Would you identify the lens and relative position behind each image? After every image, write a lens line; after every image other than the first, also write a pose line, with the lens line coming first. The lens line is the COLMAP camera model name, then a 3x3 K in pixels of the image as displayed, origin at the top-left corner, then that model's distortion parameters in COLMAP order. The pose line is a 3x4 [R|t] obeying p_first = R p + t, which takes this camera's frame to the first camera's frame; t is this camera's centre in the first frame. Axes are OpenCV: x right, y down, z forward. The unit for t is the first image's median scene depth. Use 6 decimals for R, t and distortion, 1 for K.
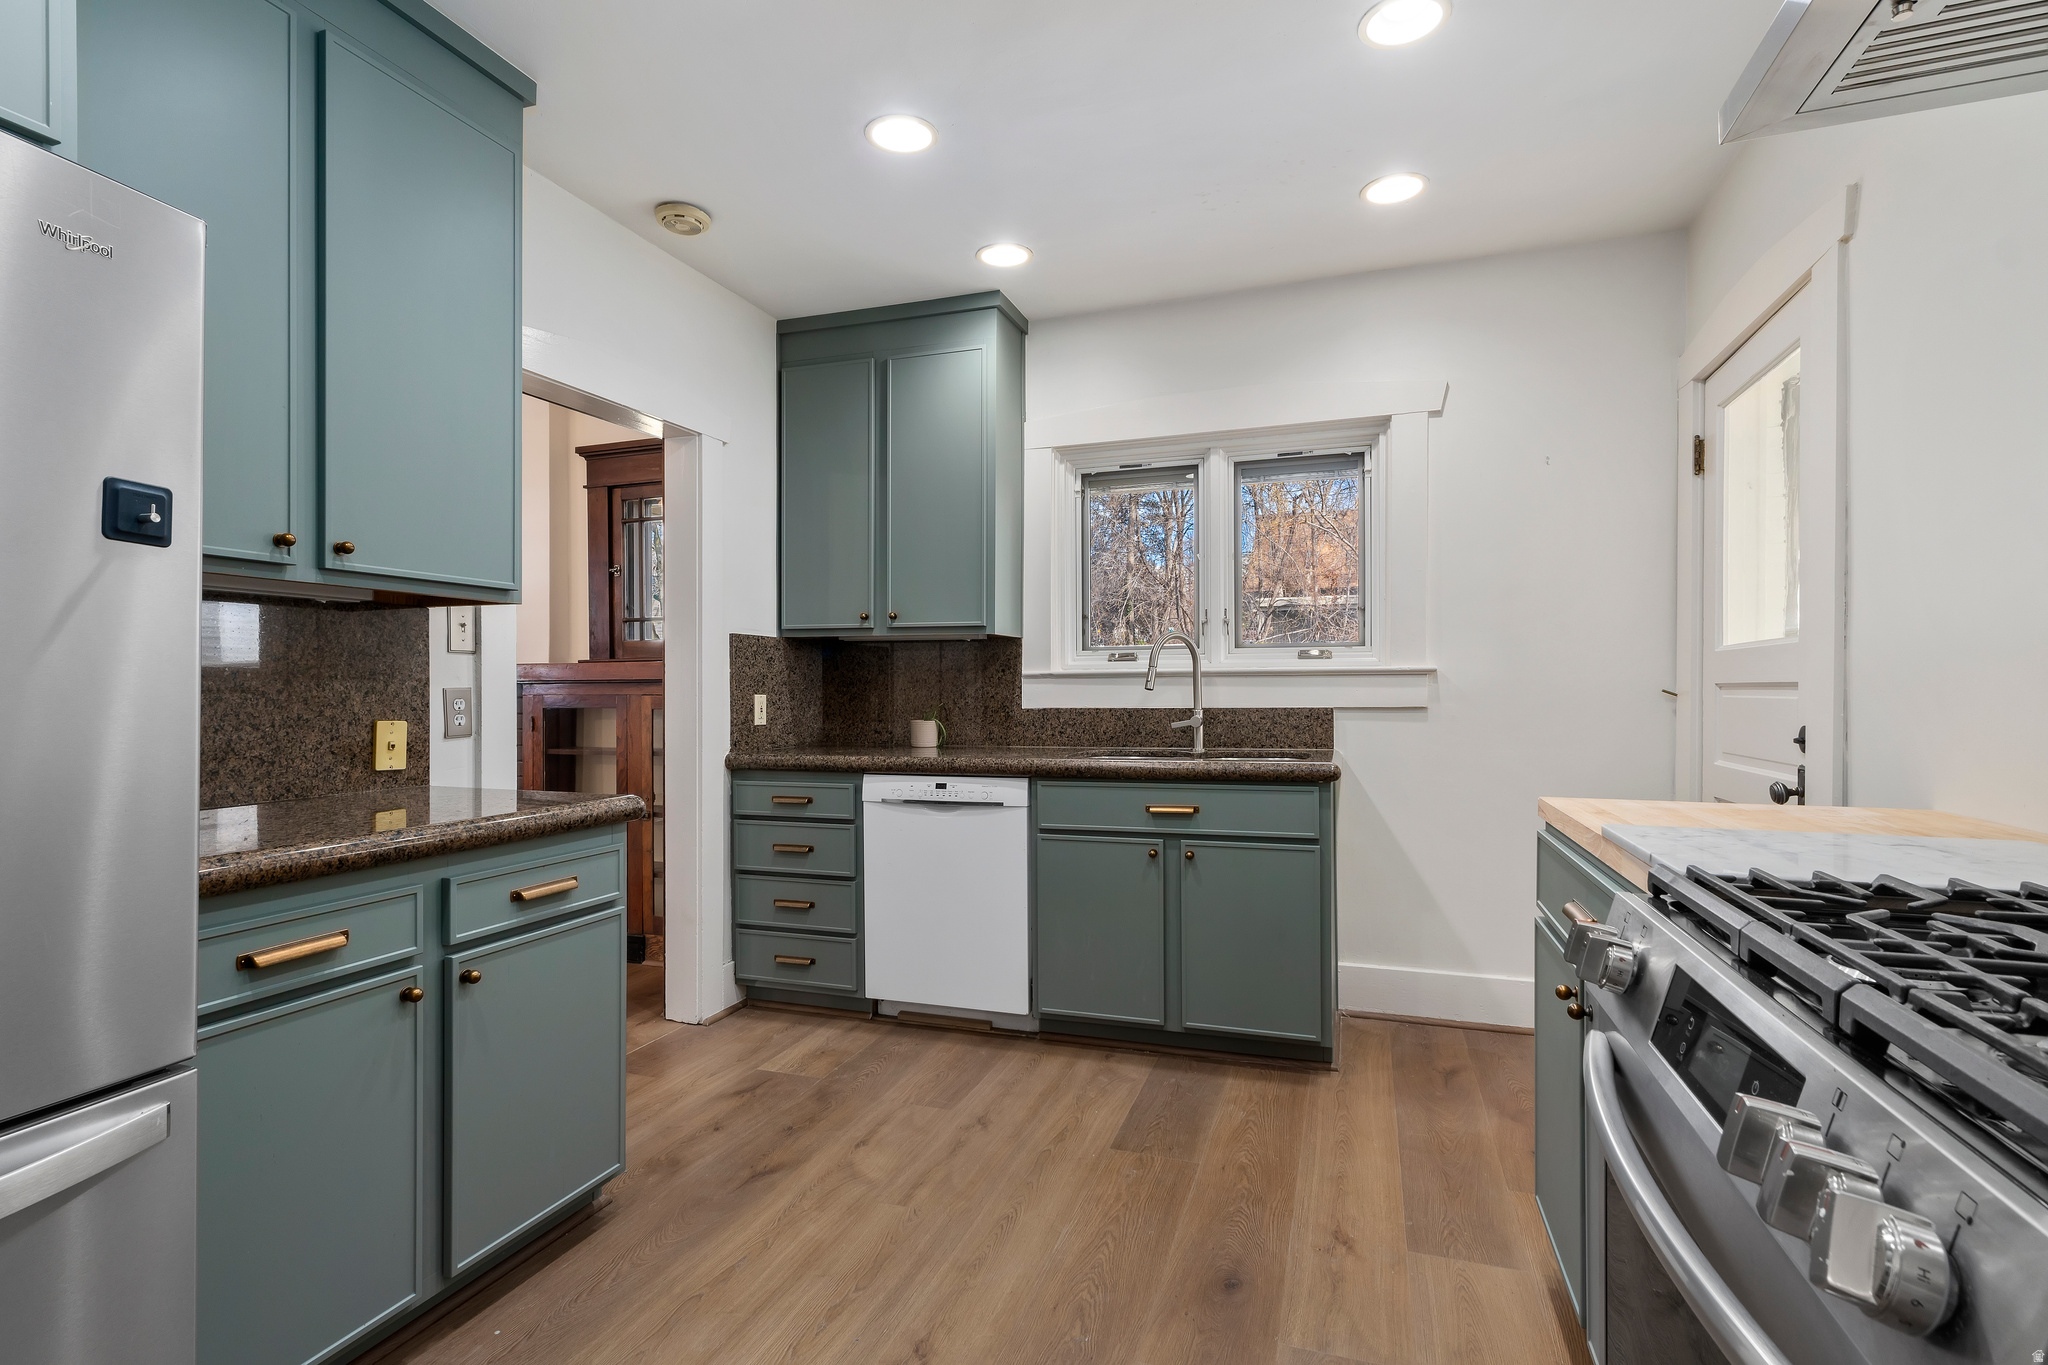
lens RADIAL K [[999.7, 0, 1035.1], [0, 999.7, 695.2], [0, 0, 1]] dist [-0.000317, 0.001020]
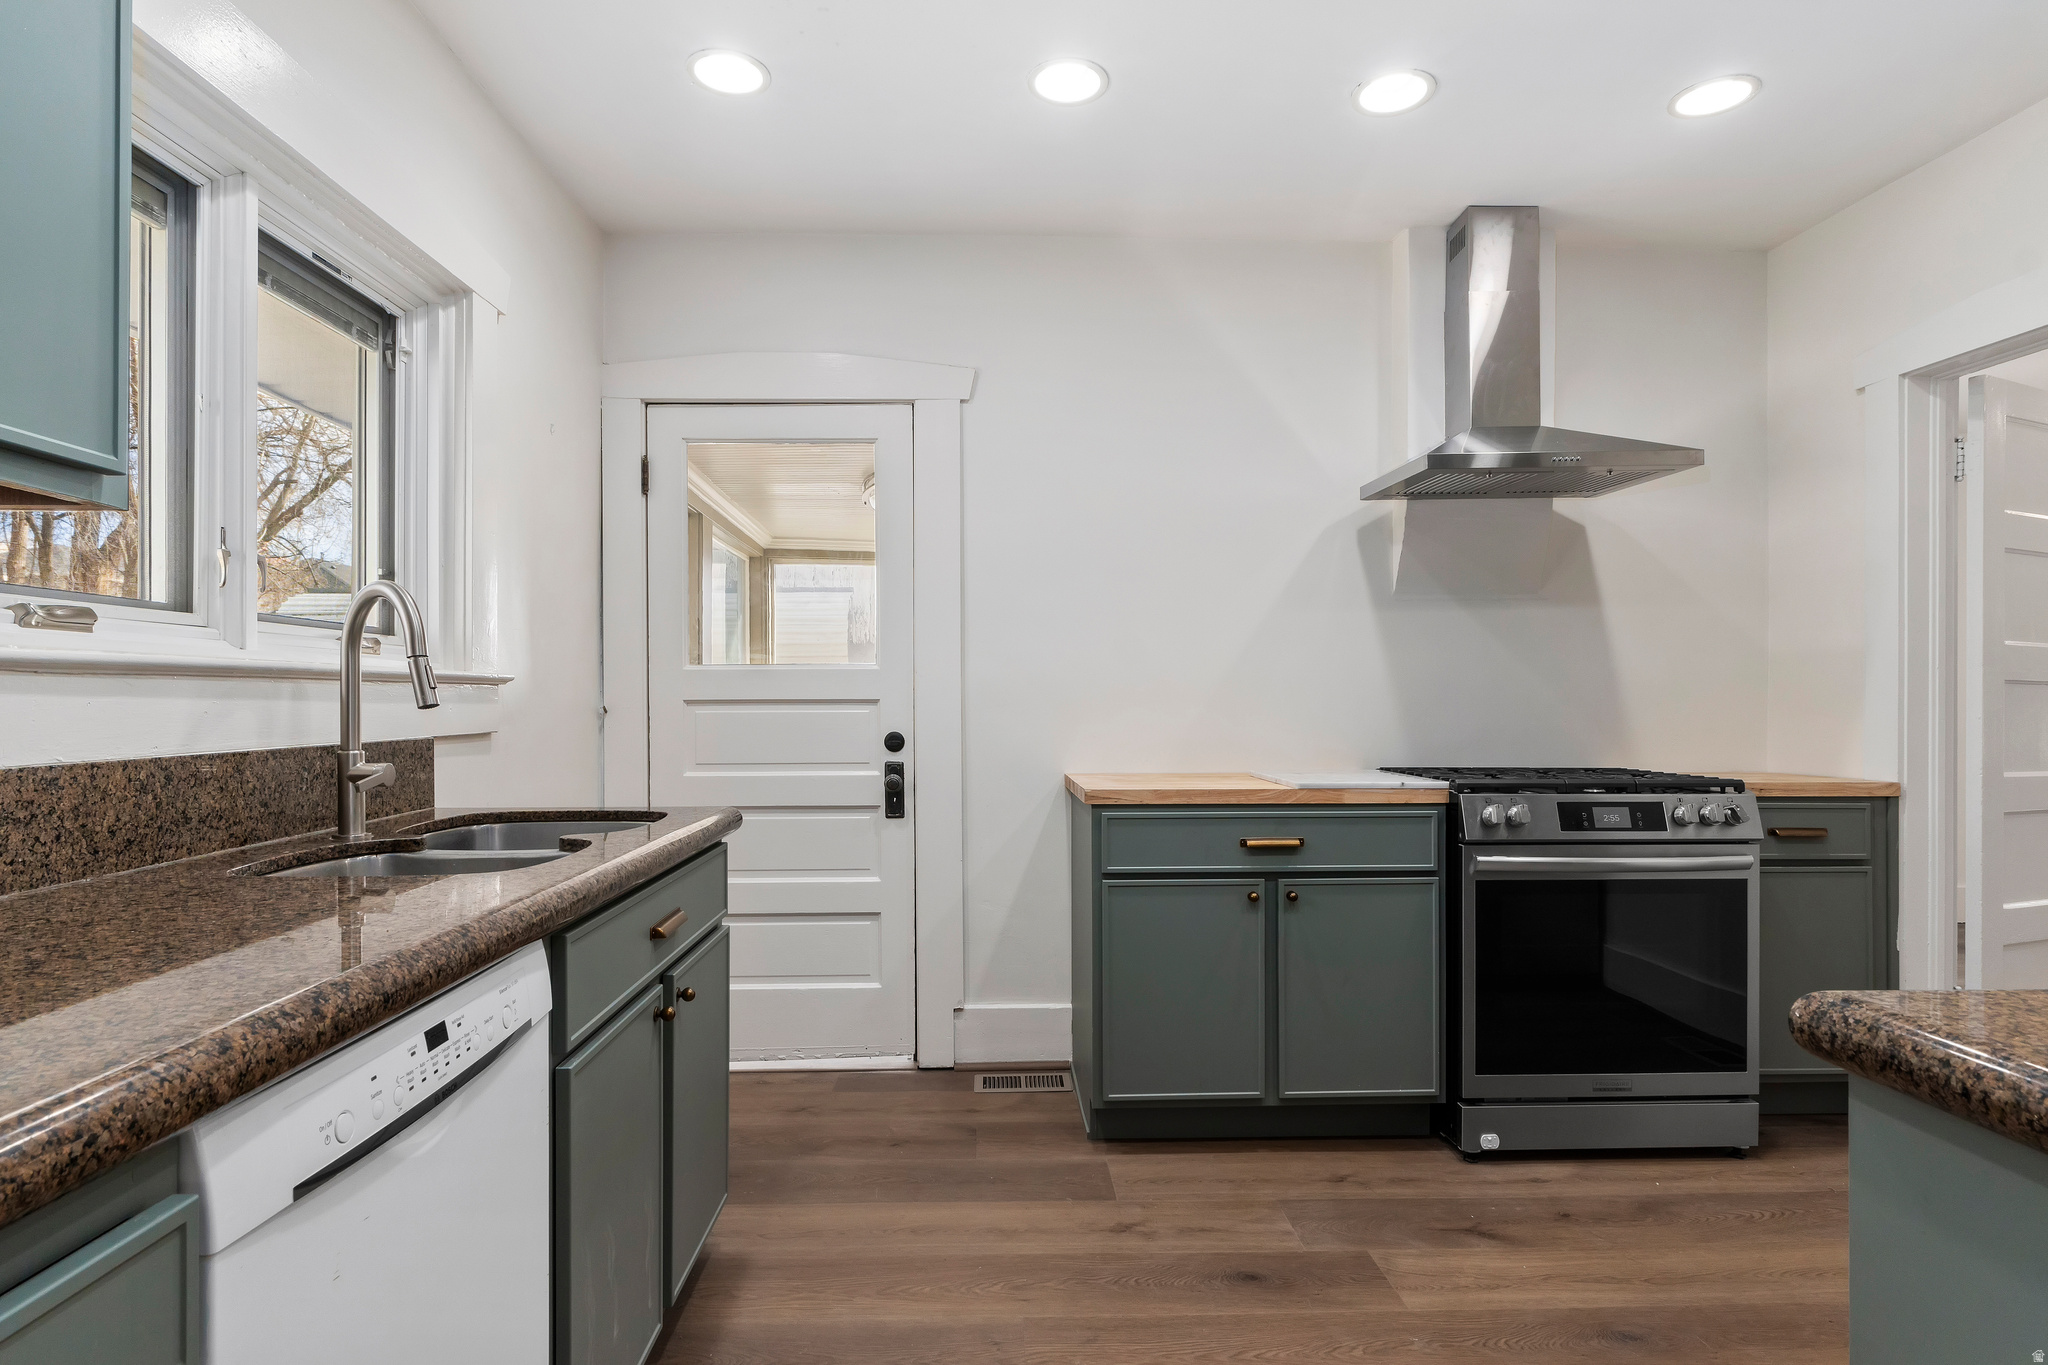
lens RADIAL K [[1051.3, 0, 1032.9], [0, 1051.3, 699.2], [0, 0, 1]] dist [0.004966, -0.001553]
pose [[-0.351413, 0.006092, 0.936201, -0.409417], [0.009350, 0.999952, -0.002997, -0.005078], [-0.936174, 0.007701, -0.351453, 0.864926]]
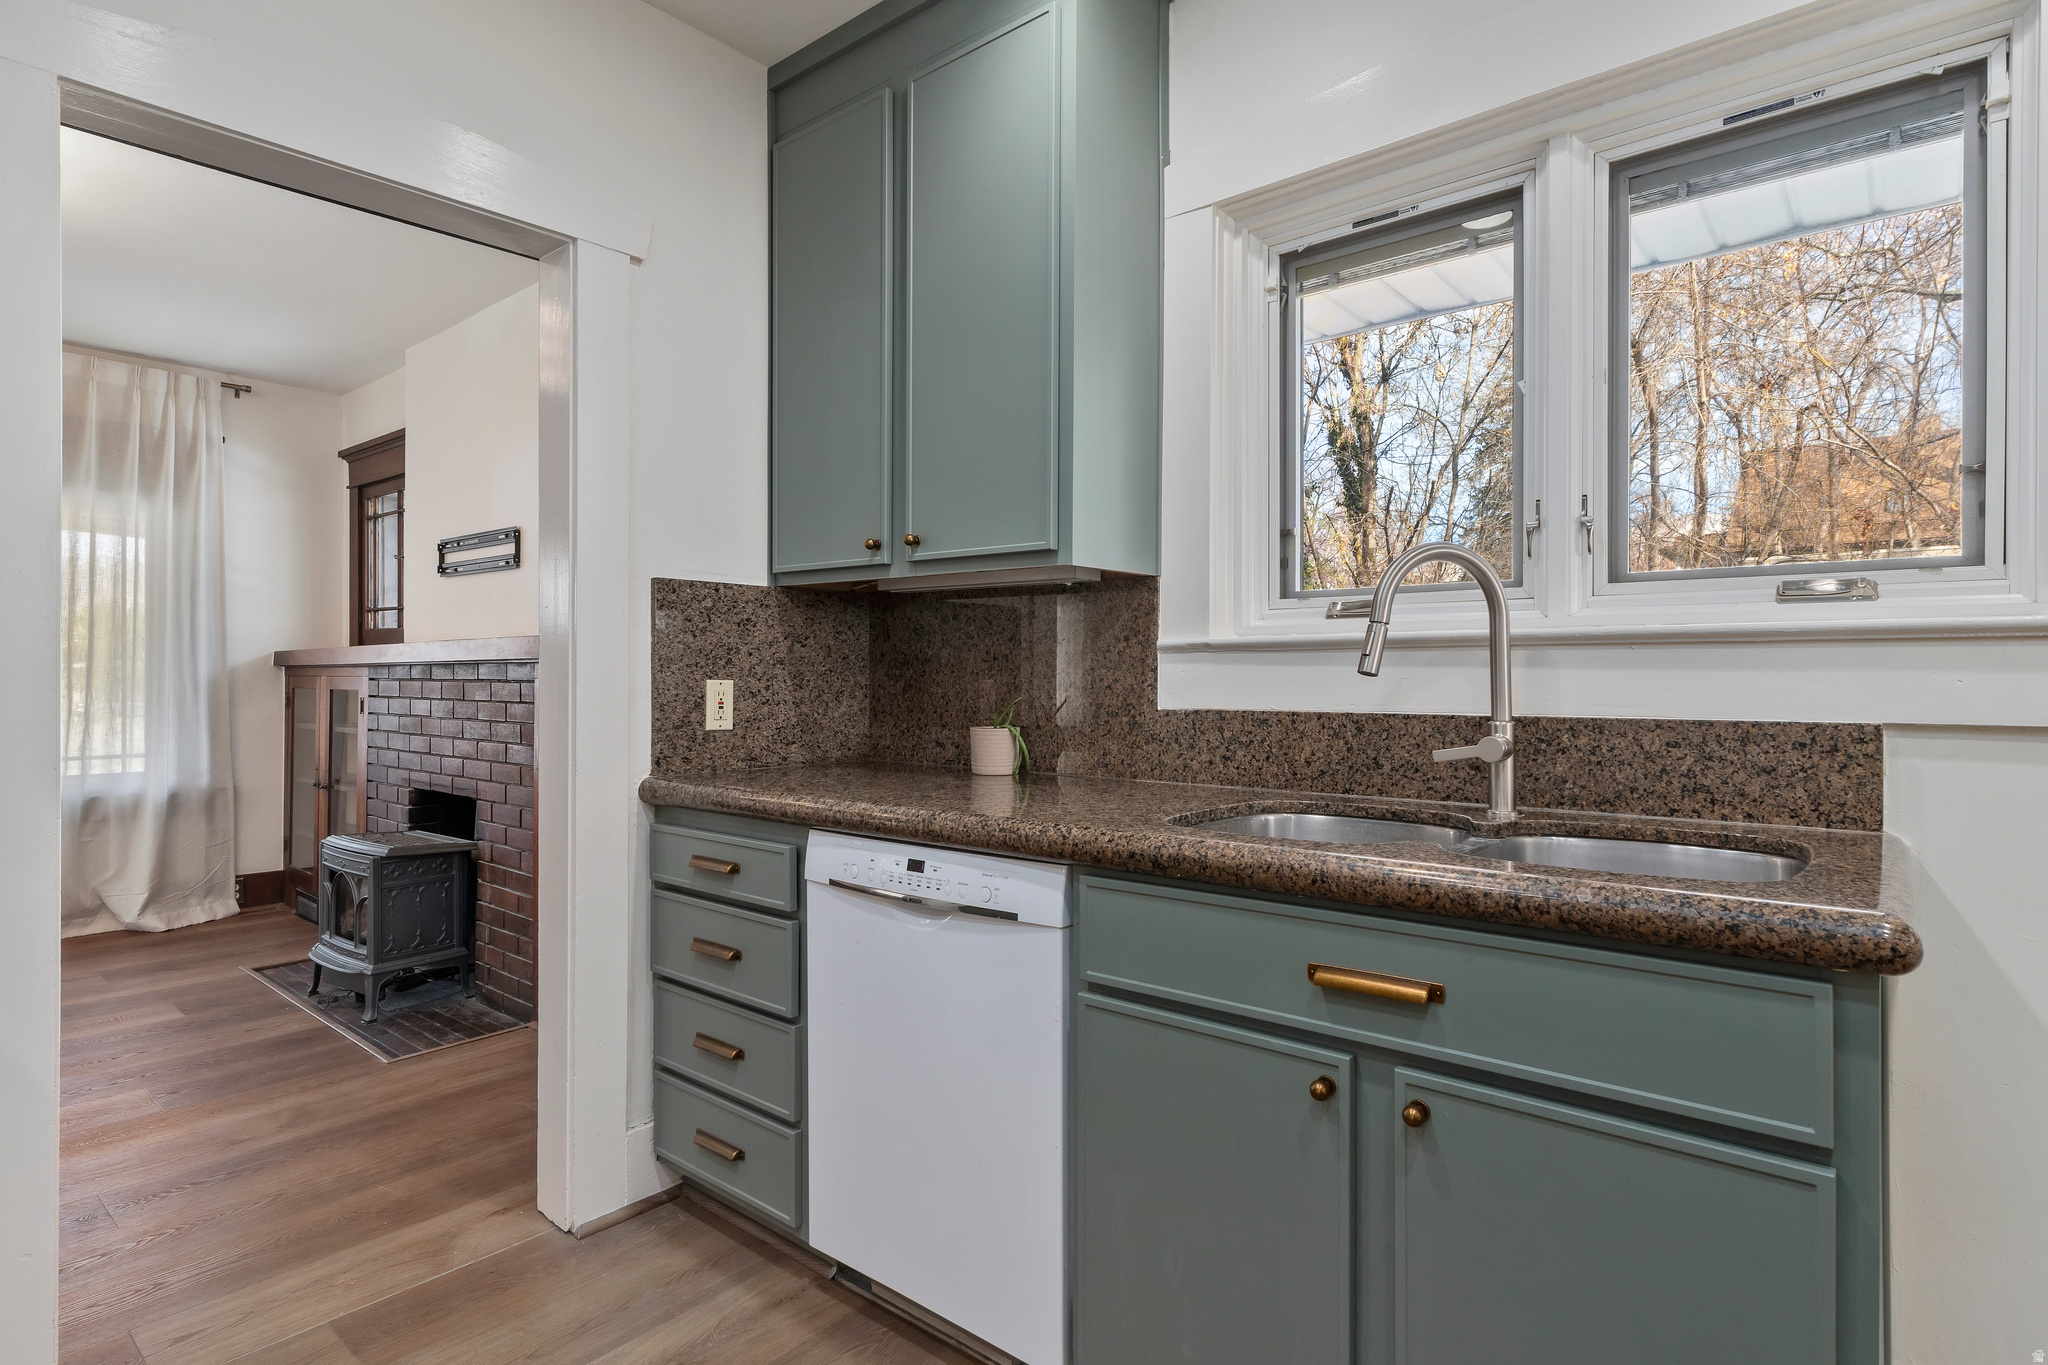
lens RADIAL K [[1051.3, 0, 1031.9], [0, 1051.3, 682.0], [0, 0, 1]] dist [0.004966, -0.001553]
pose [[0.929950, 0.007969, -0.367601, 0.139380], [-0.007468, 0.999968, 0.002786, -0.002525], [0.367611, 0.000155, 0.929980, 0.488477]]
